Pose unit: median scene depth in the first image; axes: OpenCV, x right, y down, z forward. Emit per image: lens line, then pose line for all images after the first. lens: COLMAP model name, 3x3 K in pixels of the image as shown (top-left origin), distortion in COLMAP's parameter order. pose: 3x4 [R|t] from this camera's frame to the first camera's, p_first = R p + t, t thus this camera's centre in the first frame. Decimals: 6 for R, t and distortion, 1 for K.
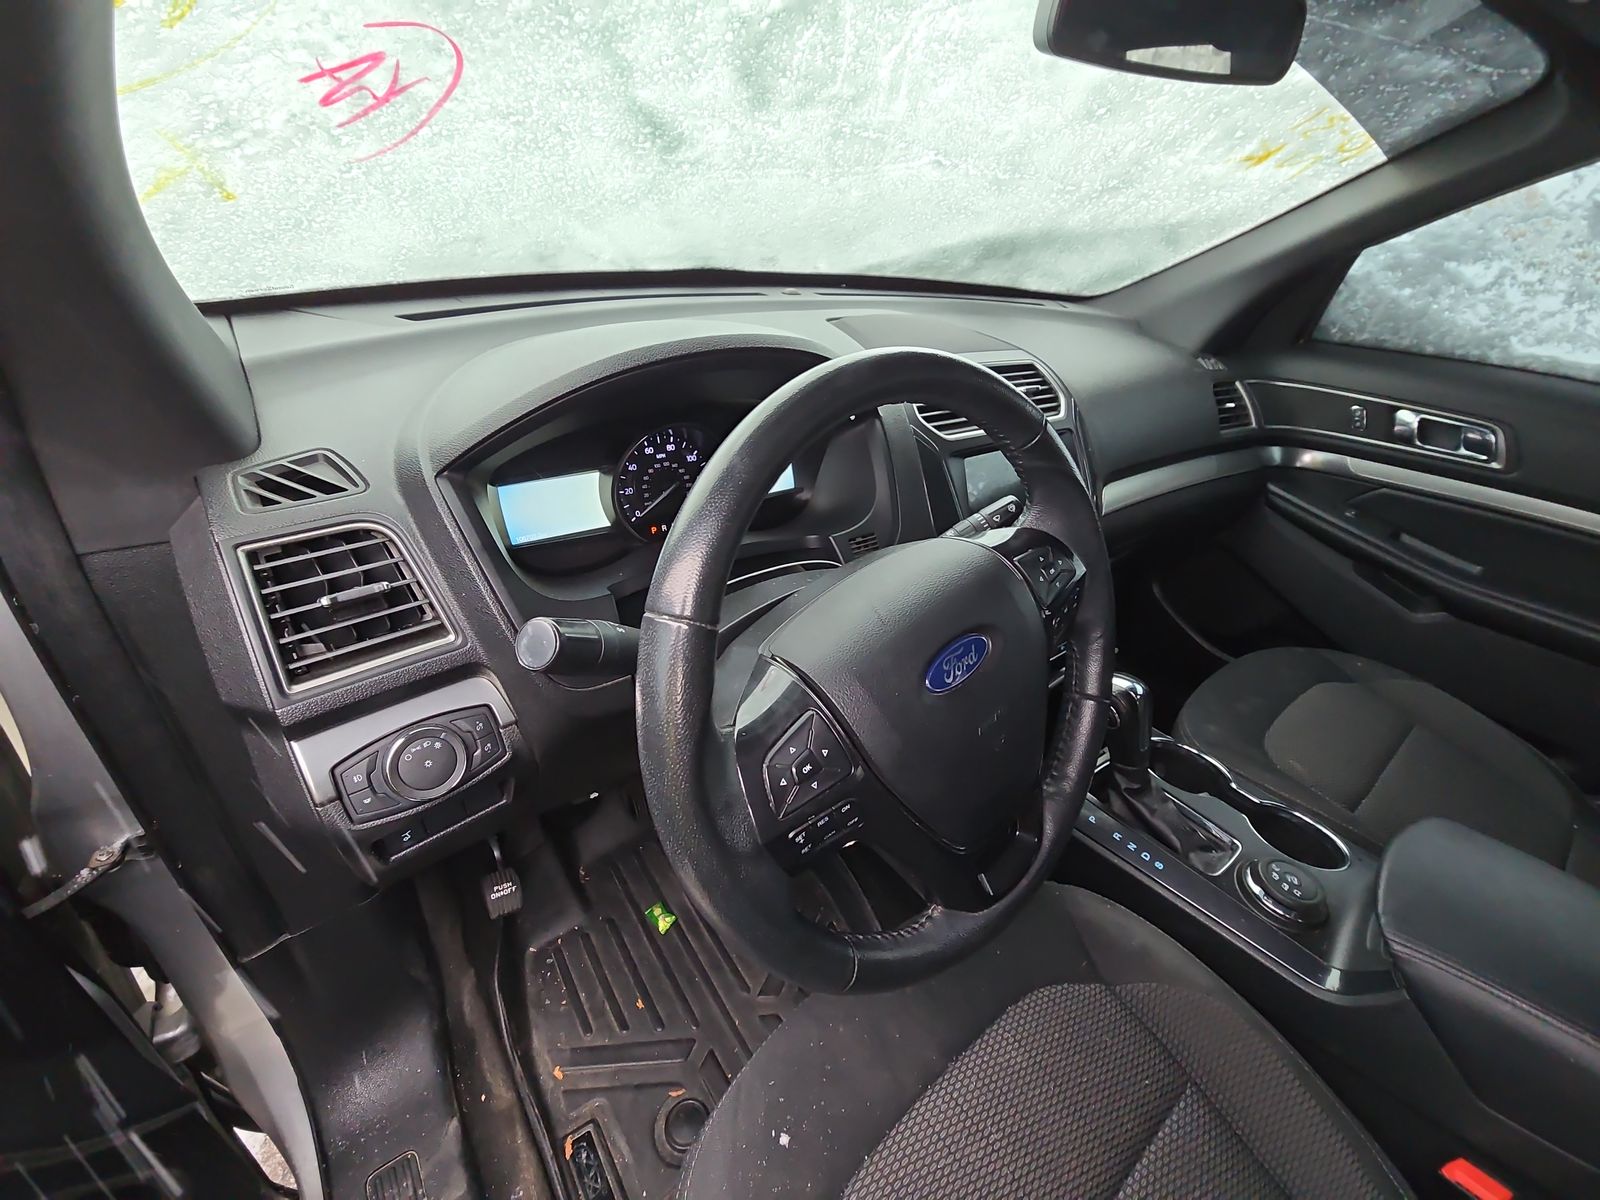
lens RADIAL K [[647.2, 0, 794.4], [0, 647.2, 596.7], [0, 0, 1]] dist [0.007601, -0.006054]
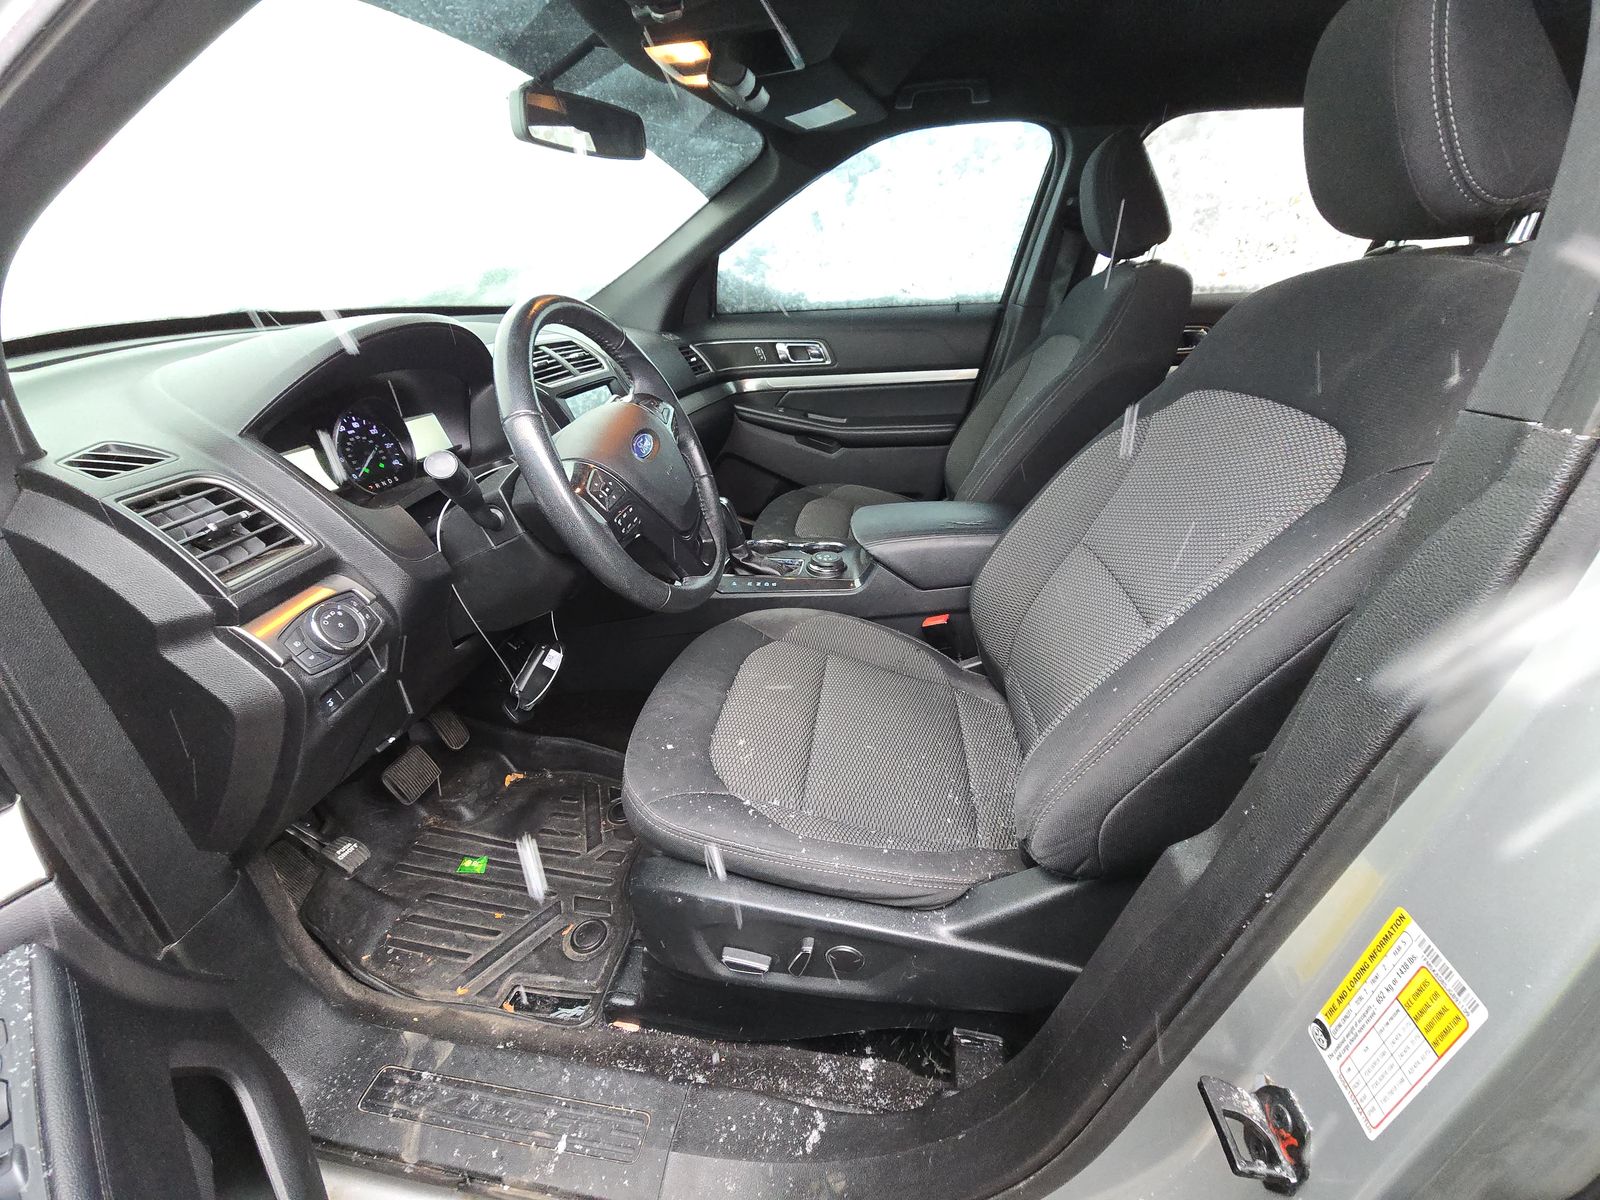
lens RADIAL K [[647.2, 0, 796.7], [0, 647.2, 597.5], [0, 0, 1]] dist [0.007601, -0.006054]
pose [[0.719581, -0.376676, 0.583368, -0.393287], [0.411394, 0.908039, 0.078862, 0.300410], [-0.559427, 0.183246, 0.808370, -0.409794]]
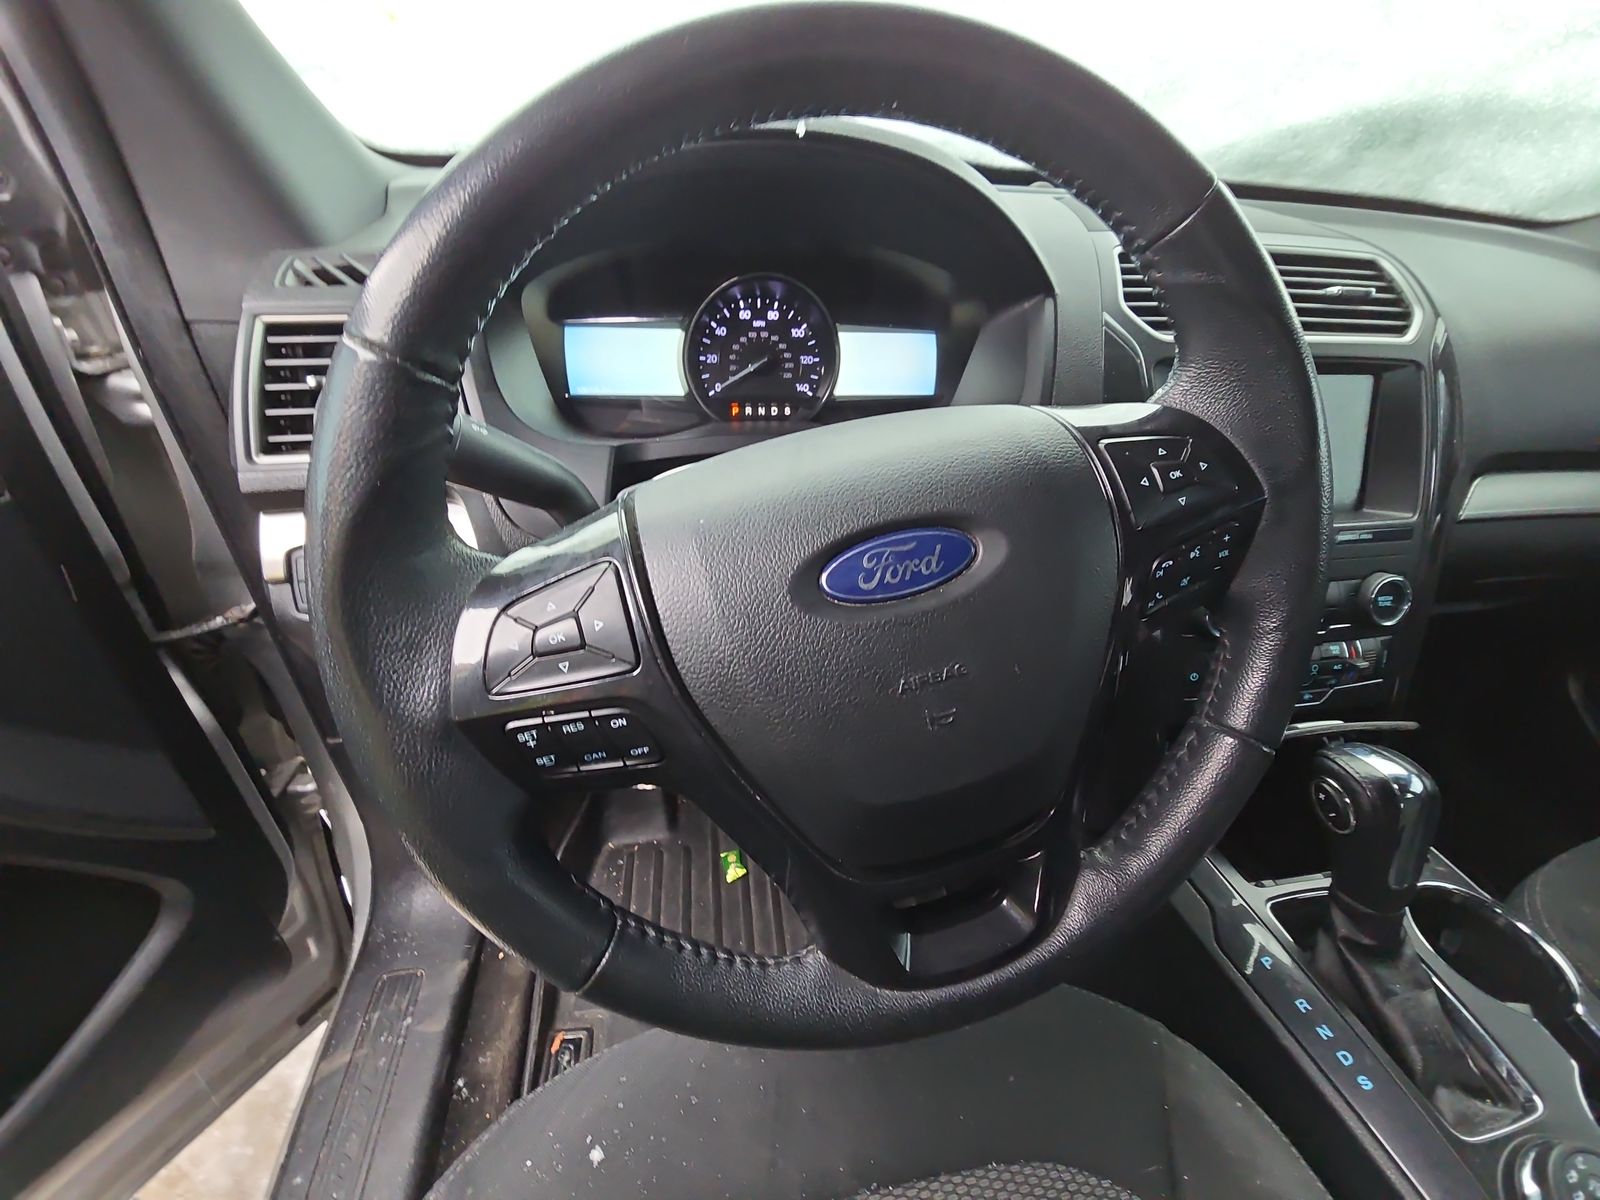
lens RADIAL K [[647.2, 0, 795.3], [0, 647.2, 597.2], [0, 0, 1]] dist [0.007601, -0.006054]
pose [[0.889994, 0.219996, -0.399391, 0.222566], [-0.215797, 0.974826, 0.056085, 0.063952], [0.401675, 0.036272, 0.915064, 0.231931]]
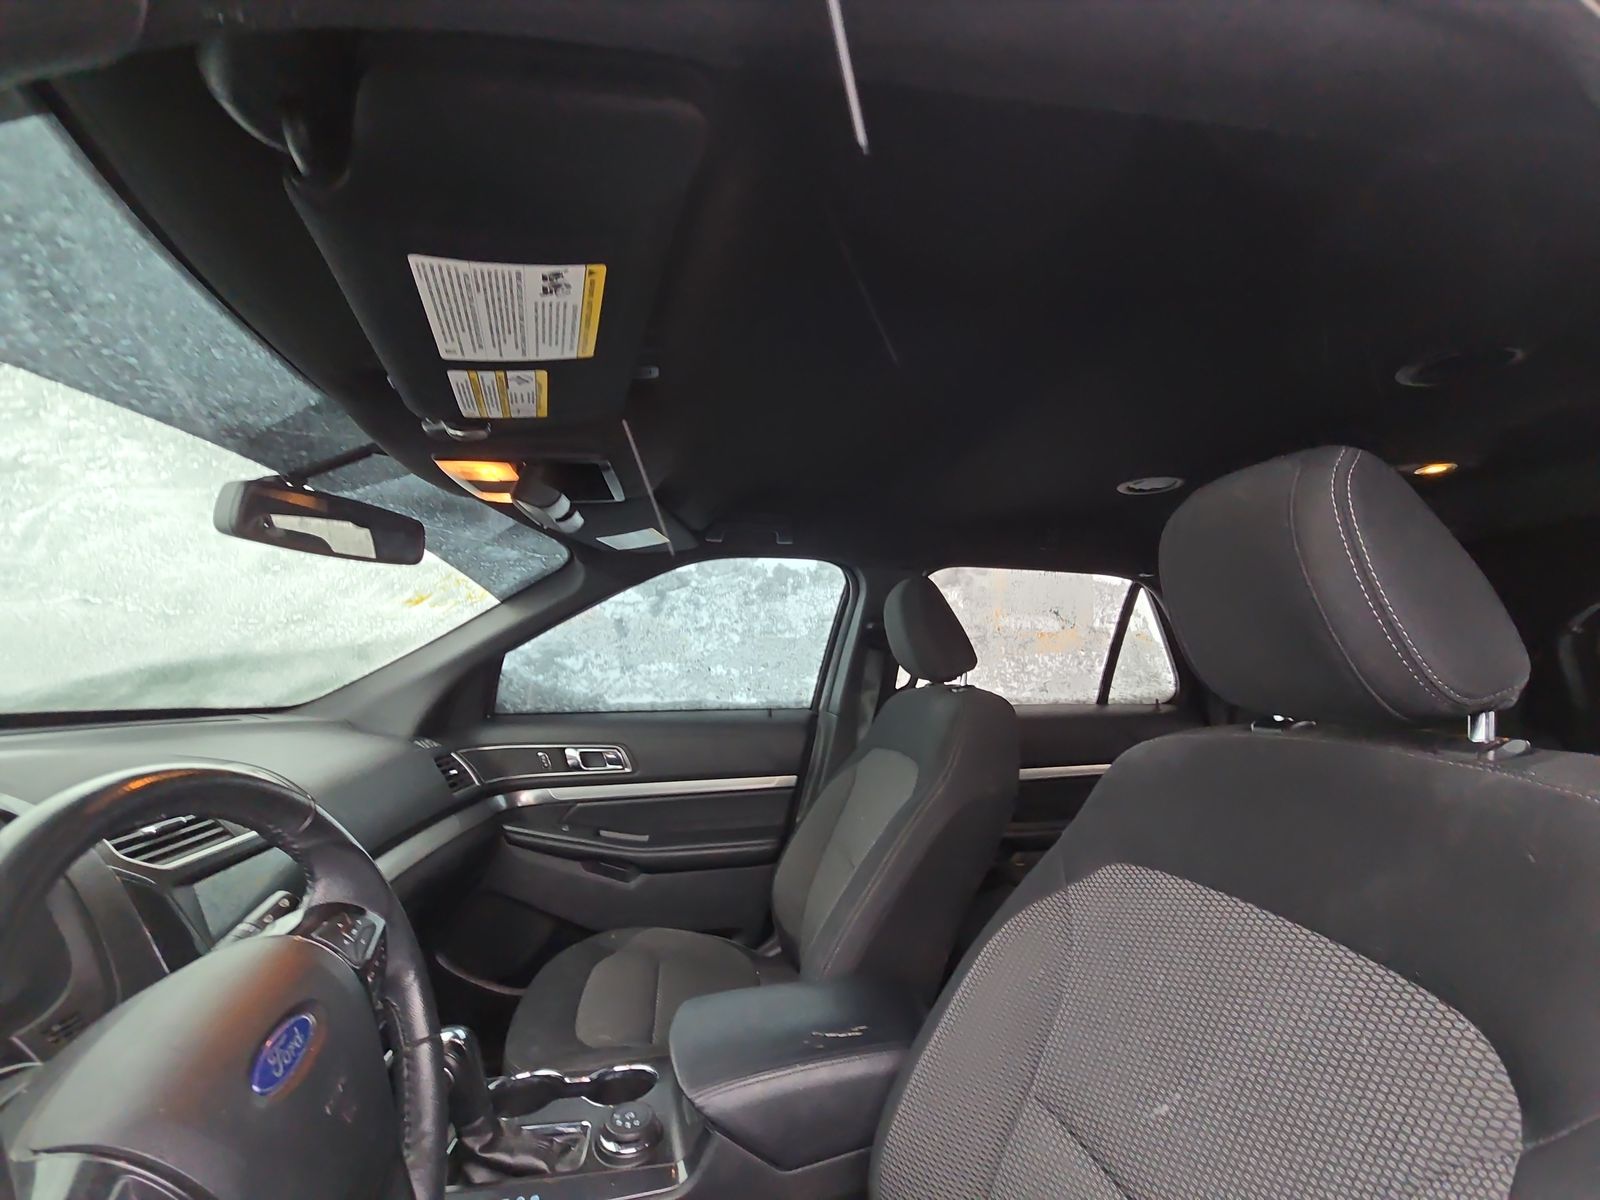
lens RADIAL K [[647.2, 0, 794.8], [0, 647.2, 596.6], [0, 0, 1]] dist [0.007601, -0.006054]
pose [[0.476078, 0.024653, 0.879057, -0.139687], [0.462615, 0.843095, -0.274187, 0.079840], [-0.747888, 0.537200, 0.389974, -0.178417]]
